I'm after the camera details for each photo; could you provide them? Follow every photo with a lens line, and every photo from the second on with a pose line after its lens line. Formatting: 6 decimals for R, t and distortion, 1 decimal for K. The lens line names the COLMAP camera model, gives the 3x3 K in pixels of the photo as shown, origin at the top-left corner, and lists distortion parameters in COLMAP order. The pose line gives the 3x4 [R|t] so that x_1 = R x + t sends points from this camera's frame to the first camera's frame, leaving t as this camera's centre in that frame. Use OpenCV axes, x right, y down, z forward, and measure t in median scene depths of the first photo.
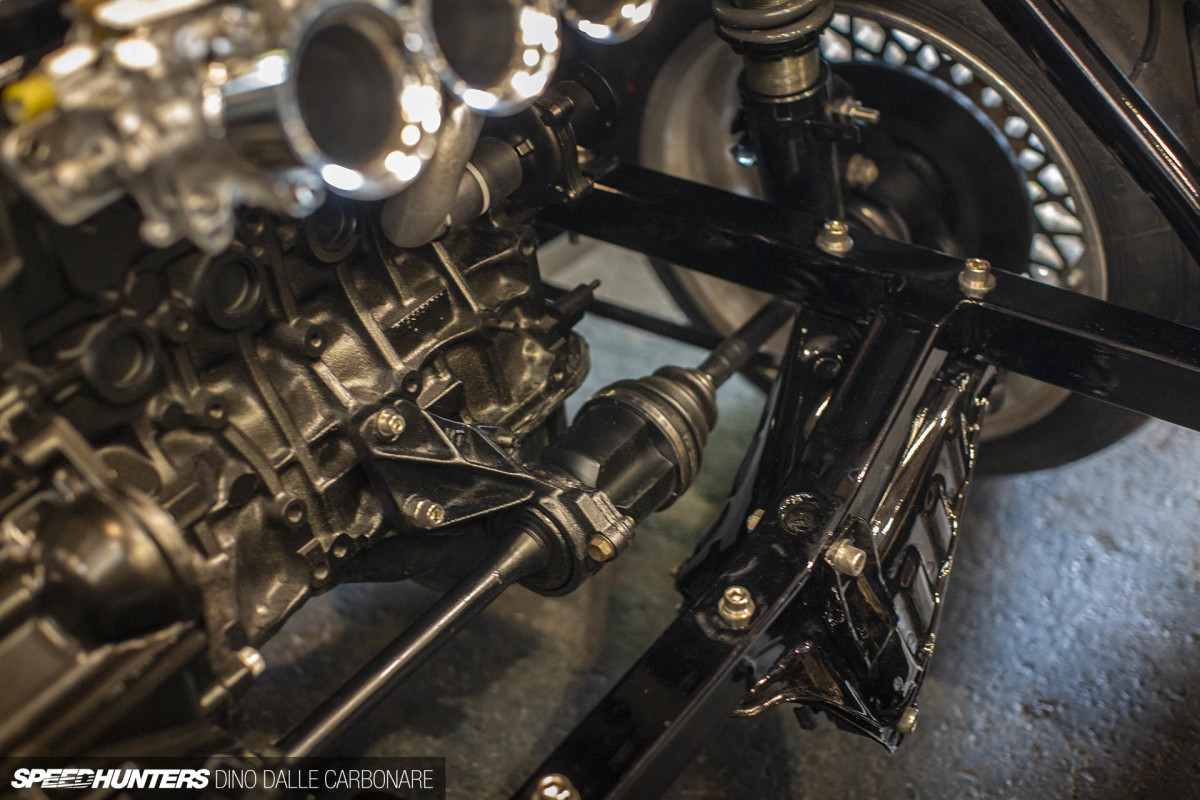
lens RADIAL K [[1784.9, 0, 600.0], [0, 1784.9, 400.0], [0, 0, 1]] dist [-0.102576, -0.047122]
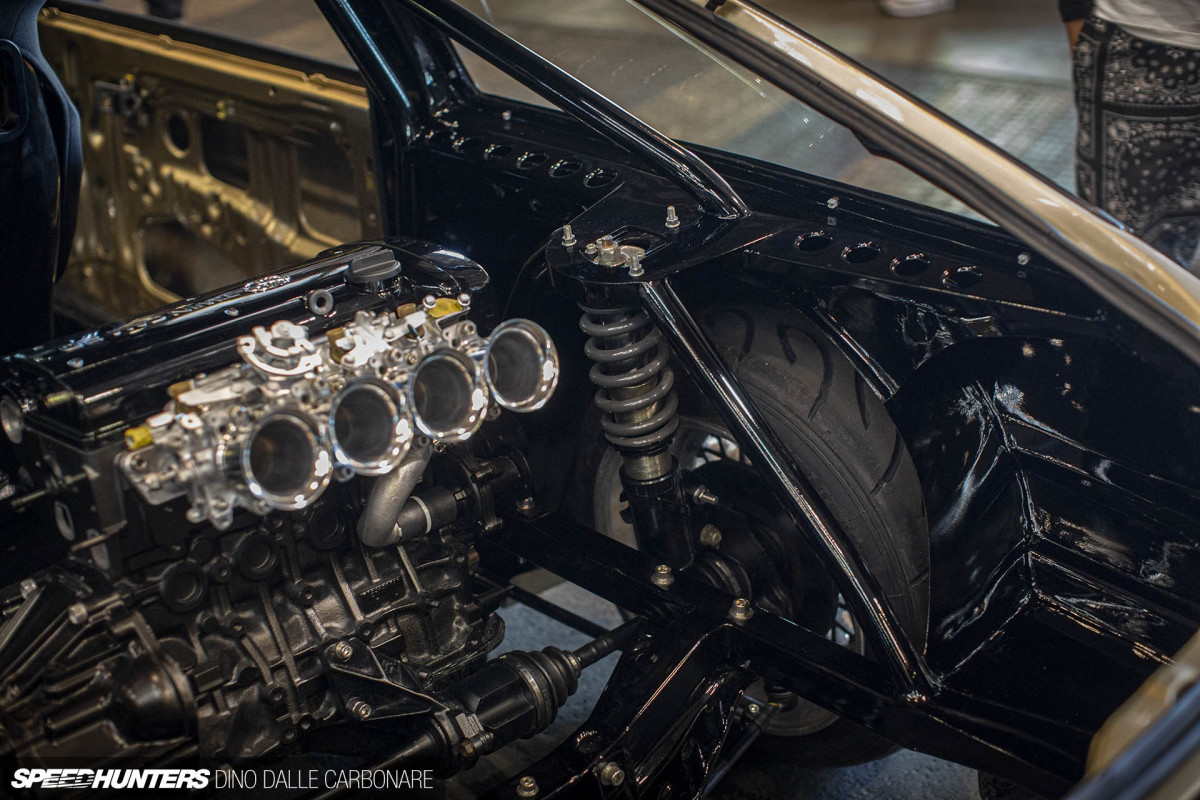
lens RADIAL K [[1717.6, 0, 600.0], [0, 1717.6, 400.0], [0, 0, 1]] dist [-0.295326, 0.976726]
pose [[0.983343, 0.104886, -0.148443, 0.324668], [-0.131382, 0.974530, -0.181742, 0.041848], [0.125600, 0.198217, 0.972077, -0.540275]]
